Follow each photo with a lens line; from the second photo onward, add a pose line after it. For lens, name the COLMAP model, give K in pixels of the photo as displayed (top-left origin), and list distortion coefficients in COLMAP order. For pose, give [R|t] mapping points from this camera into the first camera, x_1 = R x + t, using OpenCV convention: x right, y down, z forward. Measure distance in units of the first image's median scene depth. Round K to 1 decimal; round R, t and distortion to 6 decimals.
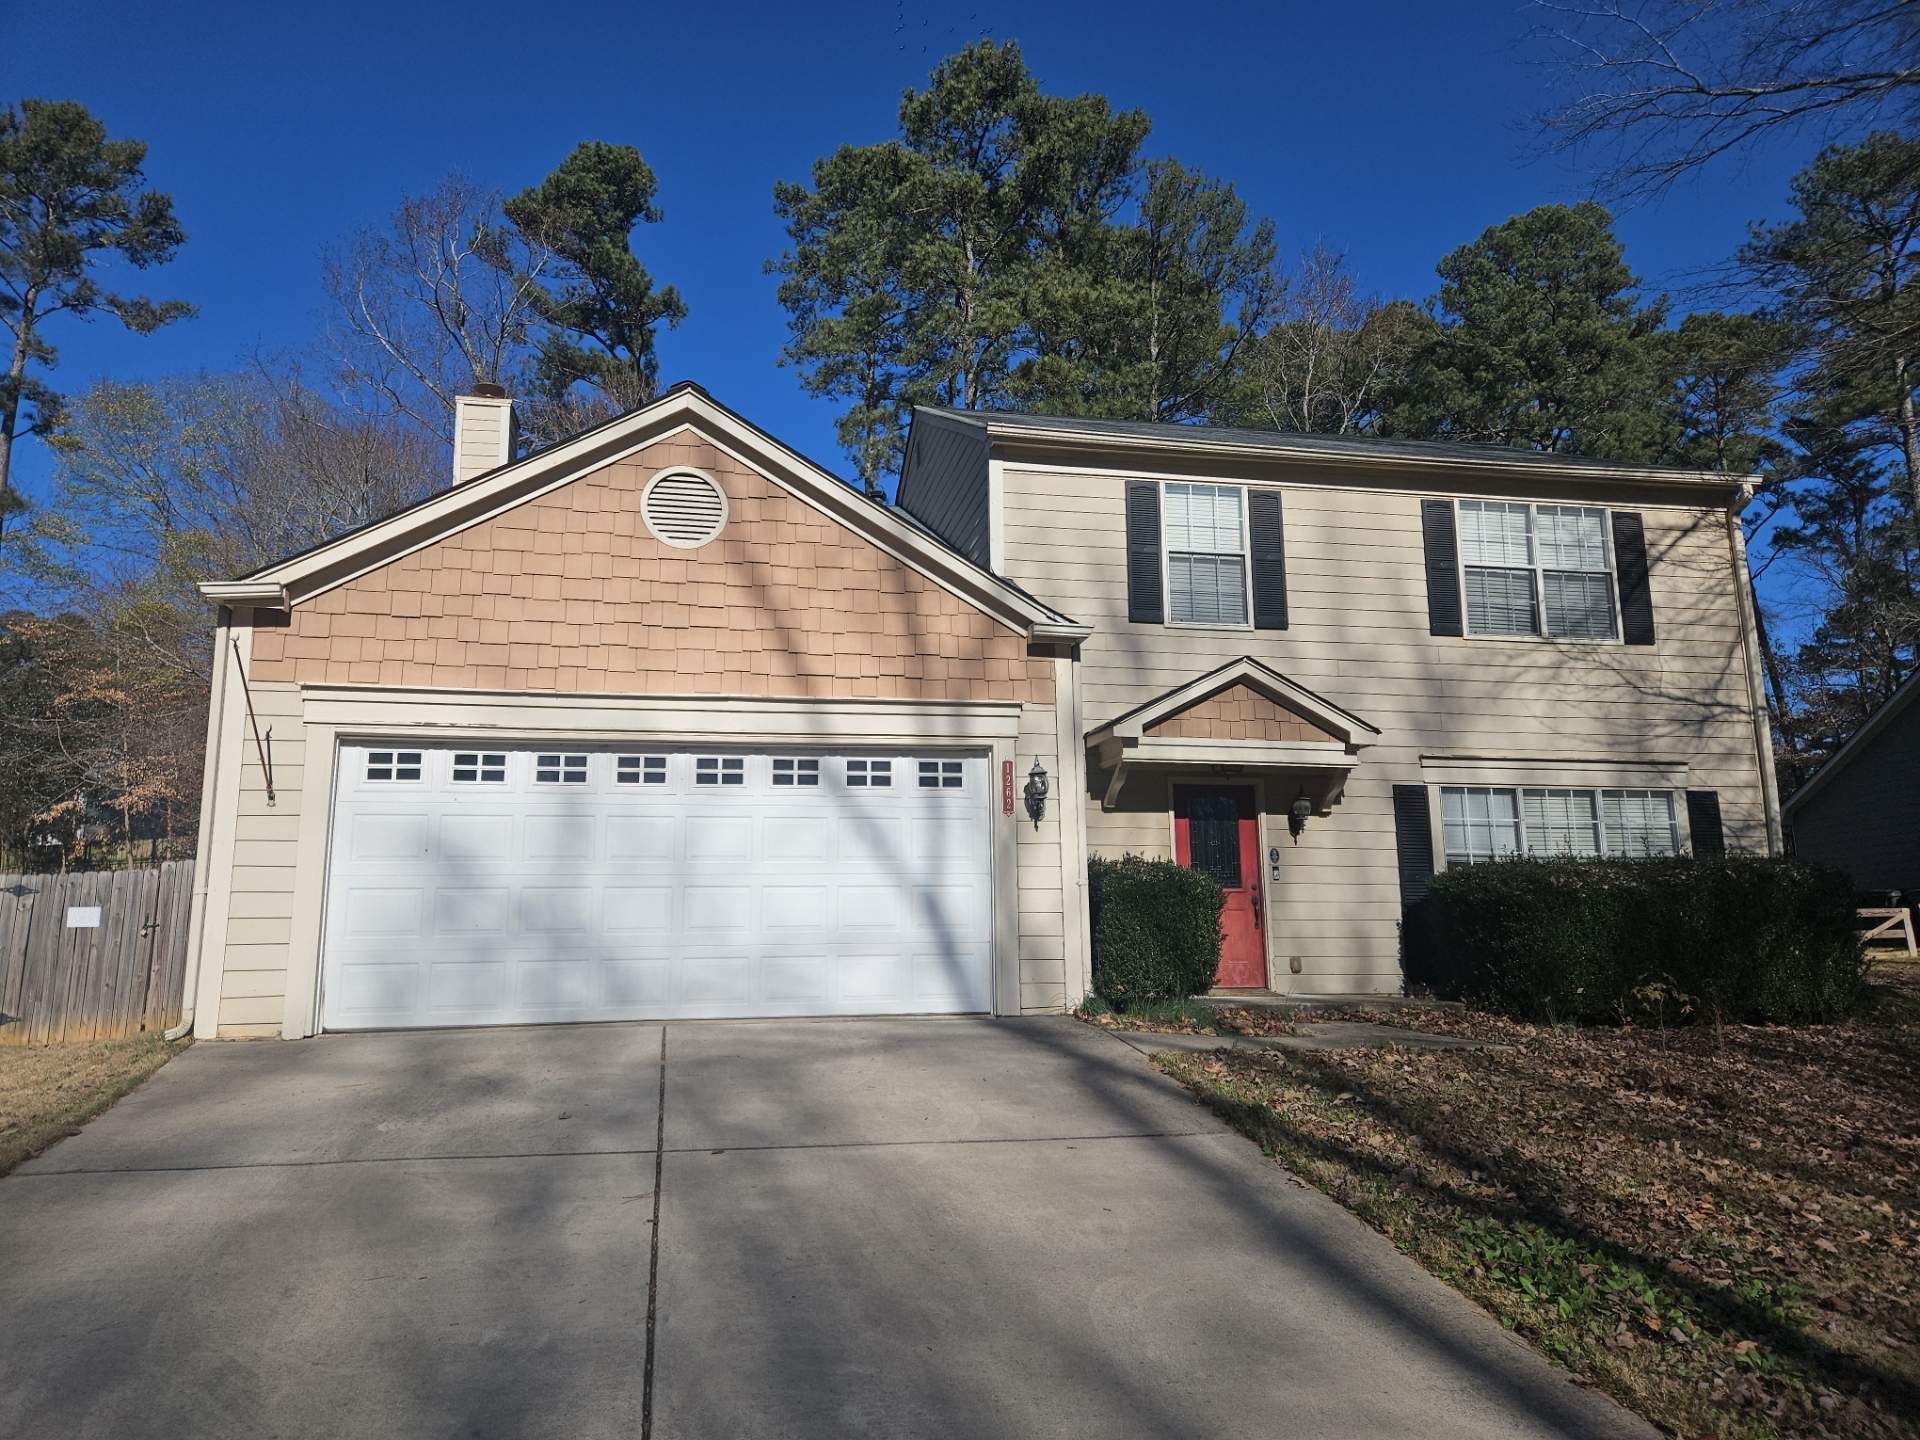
lens RADIAL K [[1295.8, 0, 949.7], [0, 1295.8, 723.4], [0, 0, 1]] dist [0.083599, -0.064503]
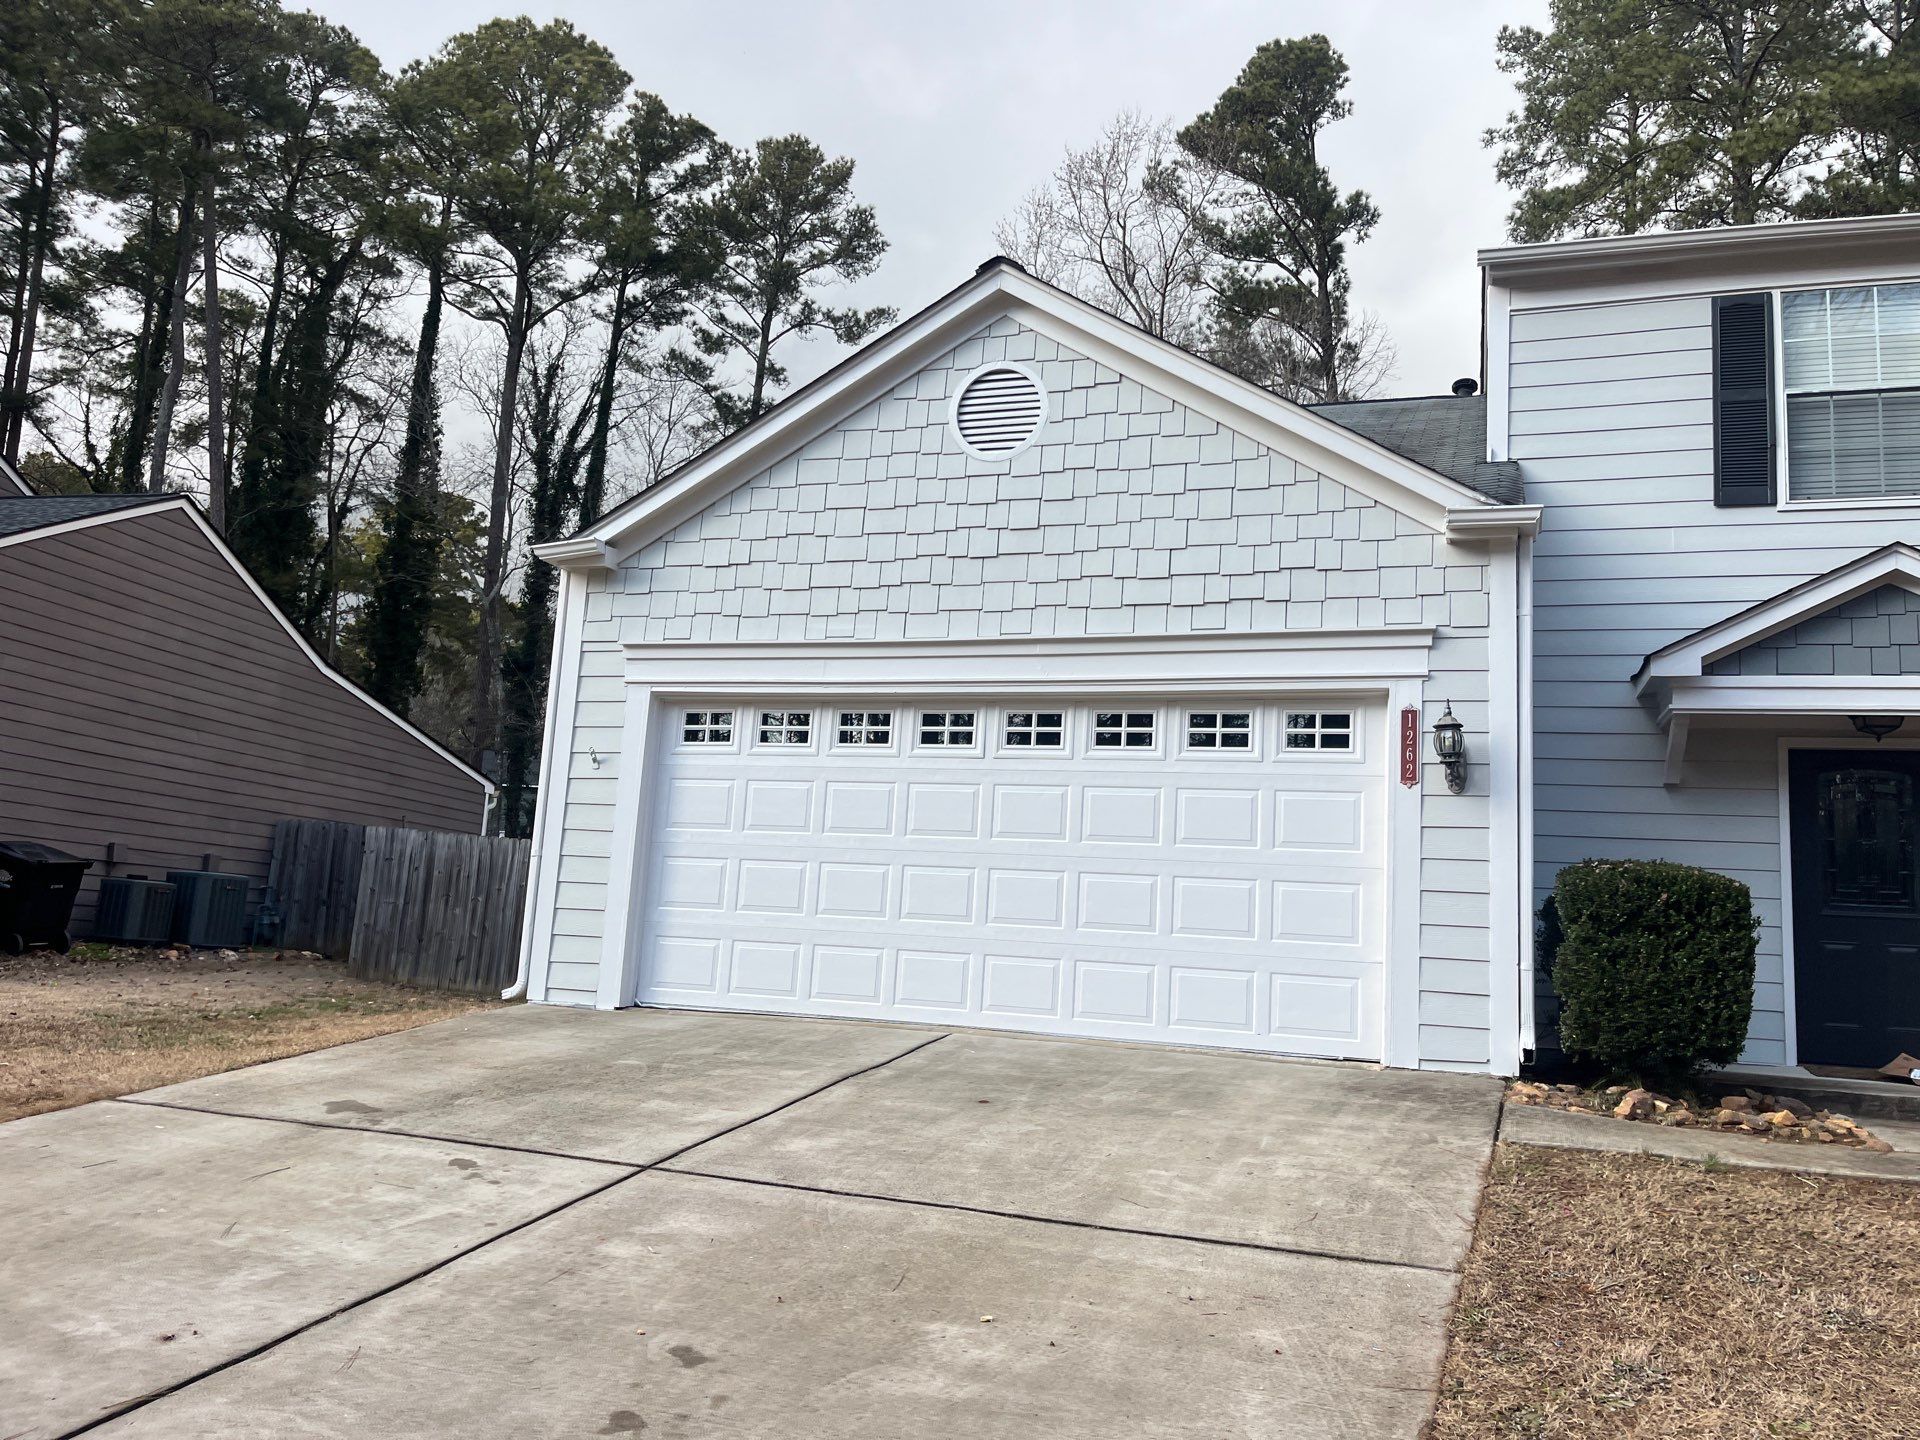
lens RADIAL K [[1463.6, 0, 962.9], [0, 1463.6, 726.4], [0, 0, 1]] dist [0.070211, -0.082656]
pose [[0.858299, -0.015859, -0.512906, 0.187540], [0.020892, 0.999774, 0.004049, 0.022252], [0.512725, -0.014191, 0.858435, 0.139405]]
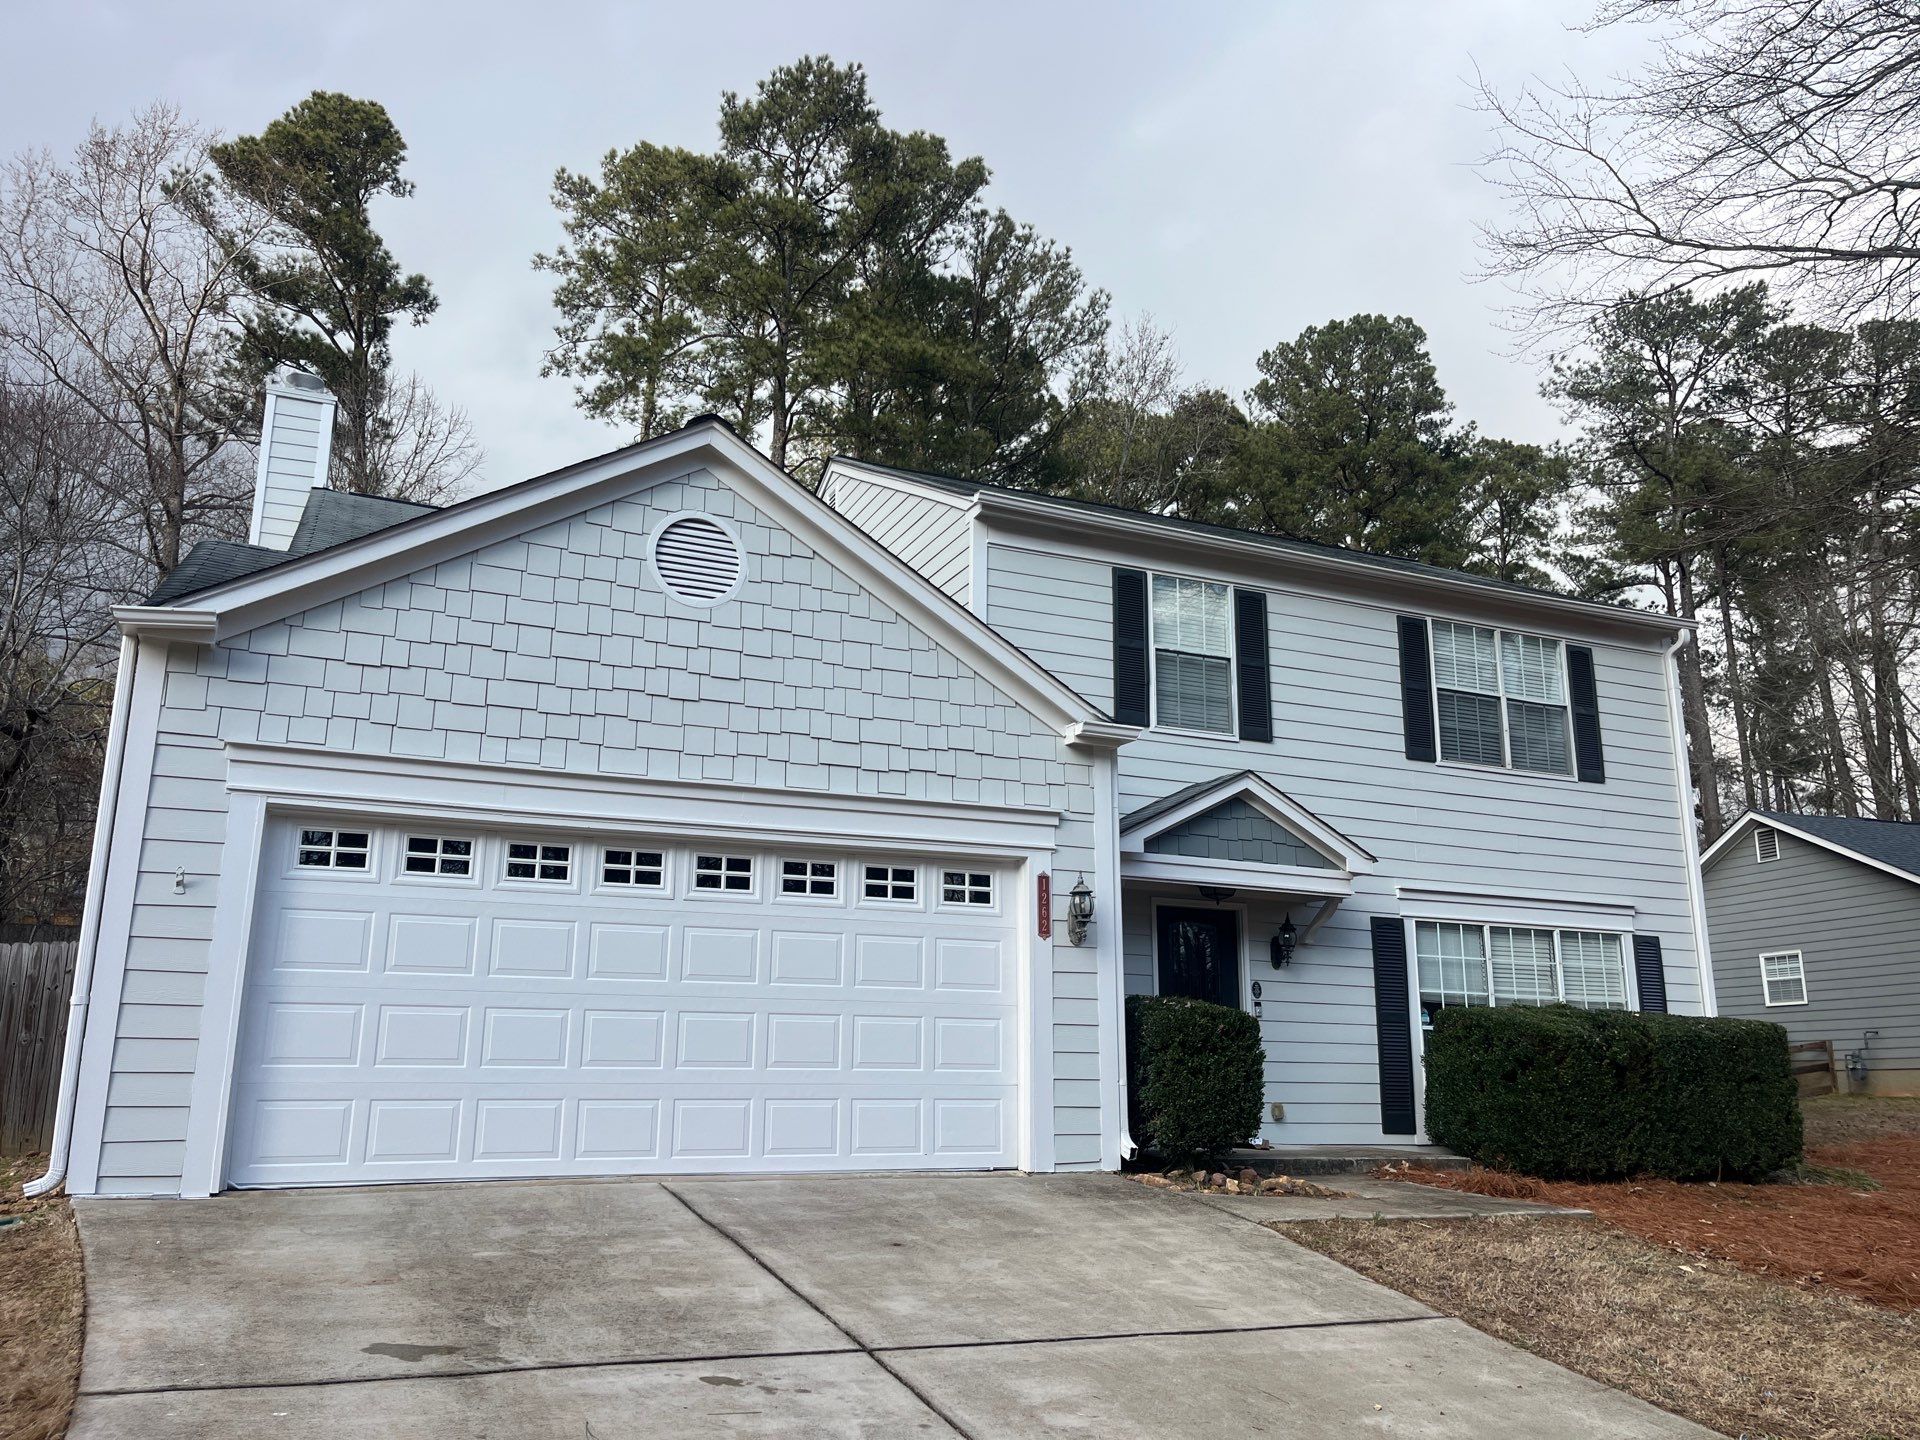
lens RADIAL K [[1489.9, 0, 960.0], [0, 1489.9, 720.0], [0, 0, 1]] dist [0.079334, -0.113616]
pose [[0.975971, 0.069510, 0.206518, -0.171996], [-0.056293, 0.996013, -0.069209, -0.002596], [-0.210506, 0.055921, 0.975992, 0.013947]]
